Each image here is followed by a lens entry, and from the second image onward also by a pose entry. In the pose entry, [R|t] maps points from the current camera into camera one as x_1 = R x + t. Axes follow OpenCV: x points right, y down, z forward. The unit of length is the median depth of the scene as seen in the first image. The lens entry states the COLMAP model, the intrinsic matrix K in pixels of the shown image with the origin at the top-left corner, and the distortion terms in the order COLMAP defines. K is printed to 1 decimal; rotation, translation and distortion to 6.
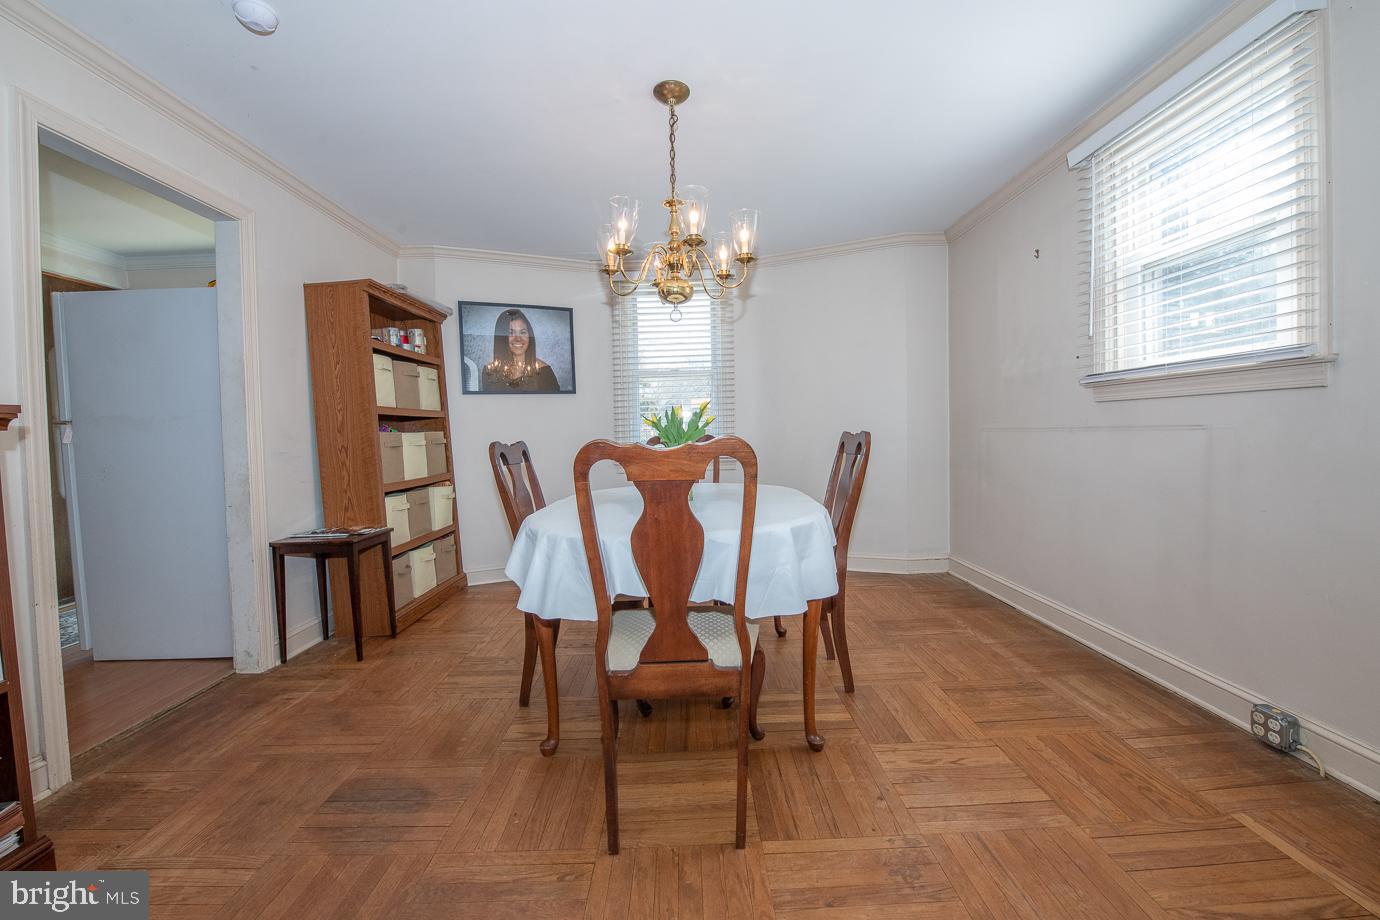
lens RADIAL K [[570.8, 0, 701.8], [0, 570.8, 455.4], [0, 0, 1]] dist [-0.001288, -0.007413]
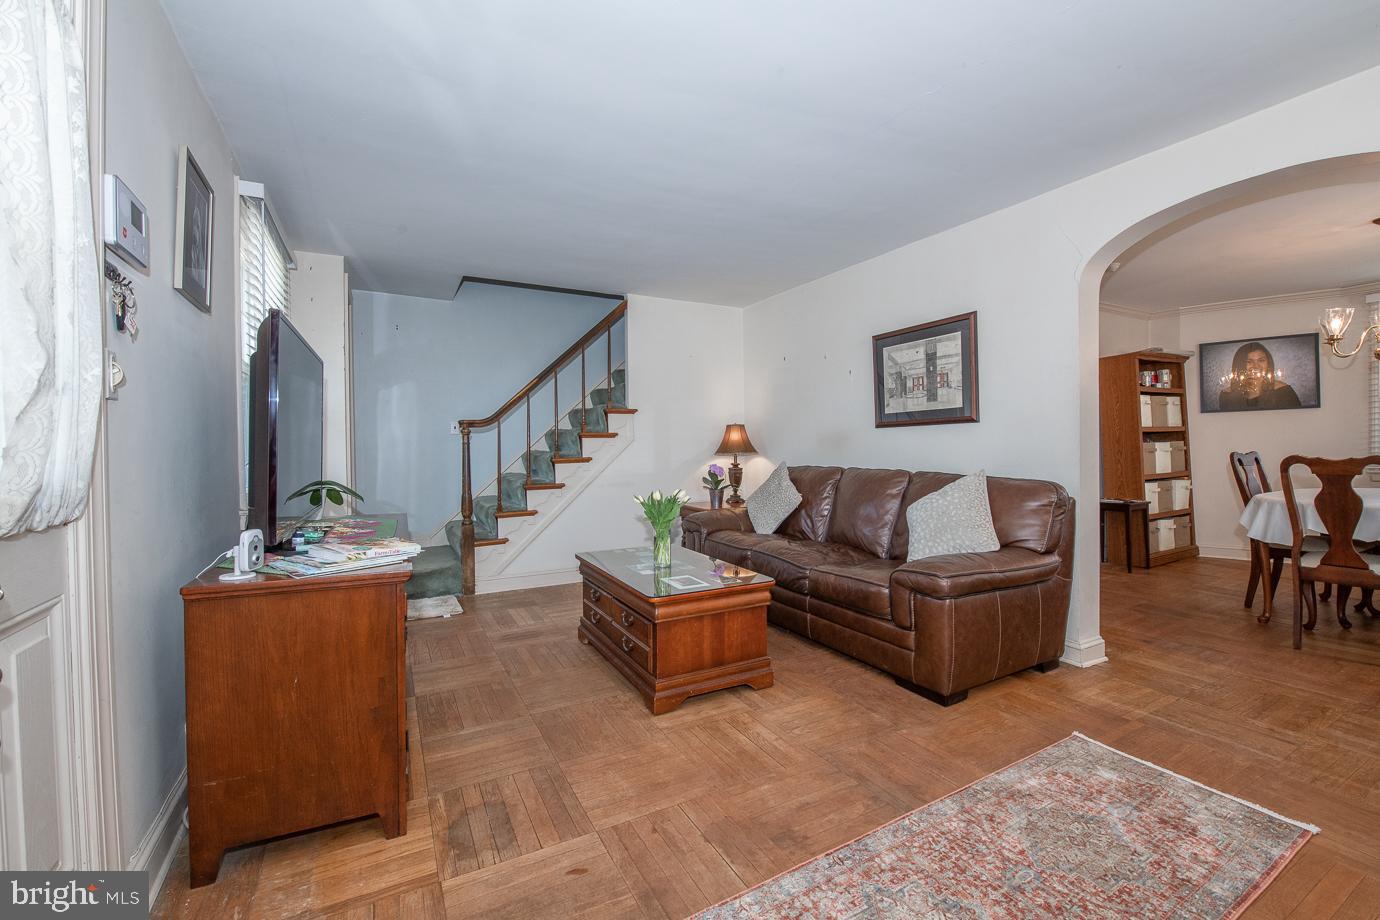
lens RADIAL K [[570.8, 0, 701.8], [0, 570.8, 455.4], [0, 0, 1]] dist [-0.001288, -0.007413]
pose [[0.464513, 0.028323, -0.885113, 0.263102], [-0.025564, 0.999501, 0.018567, -0.002429], [0.885197, 0.014003, 0.465005, -0.787307]]
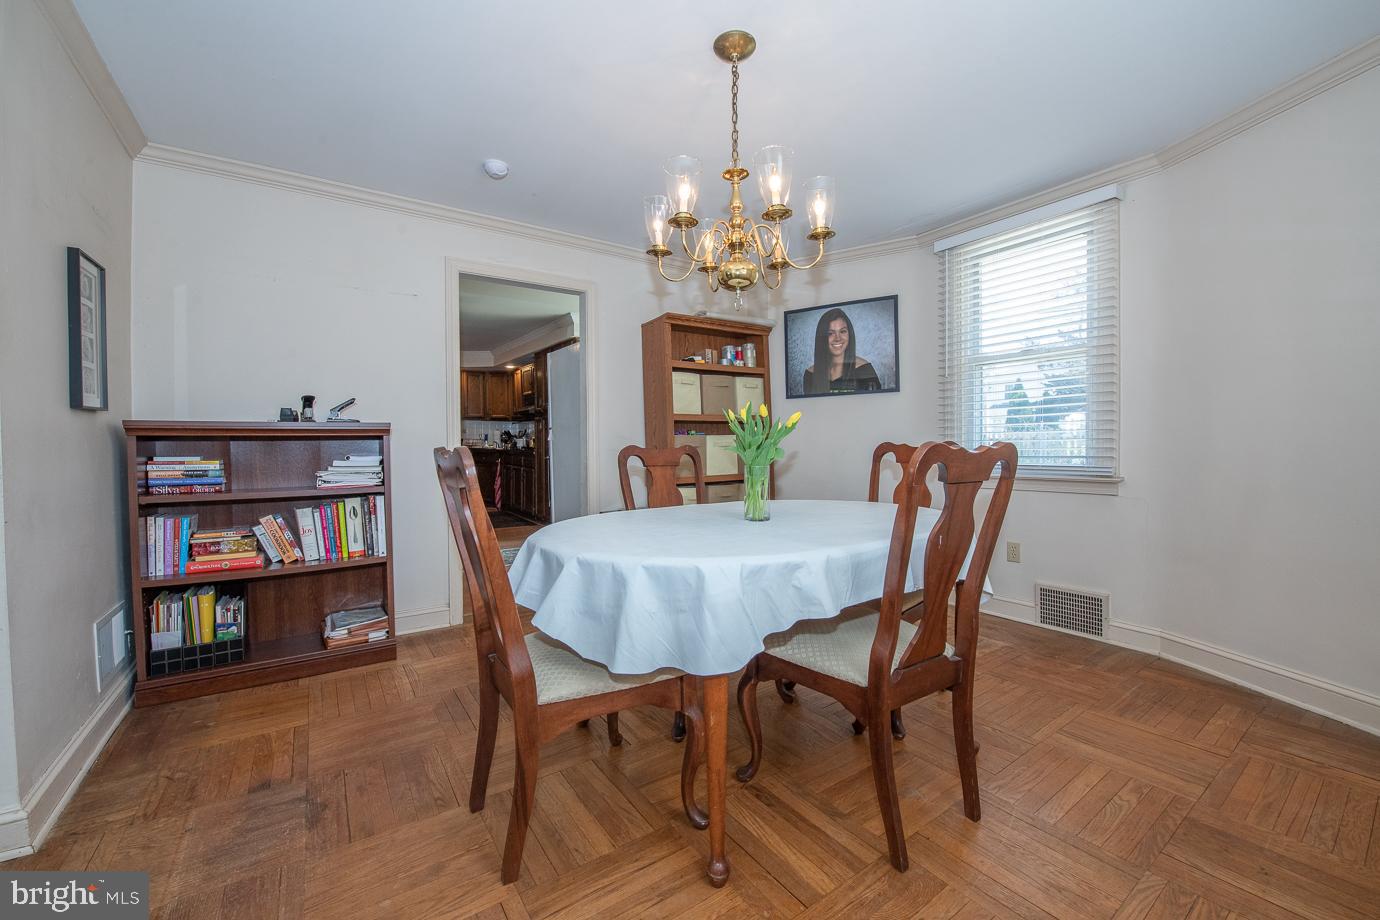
lens RADIAL K [[567.4, 0, 690.0], [0, 567.4, 460.0], [0, 0, 1]] dist [0.012956, 0.000010]
pose [[0.542495, 0.038506, -0.839176, 0.449848], [-0.034526, 0.999127, 0.023525, -0.014131], [0.839349, 0.016211, 0.543351, 0.323712]]
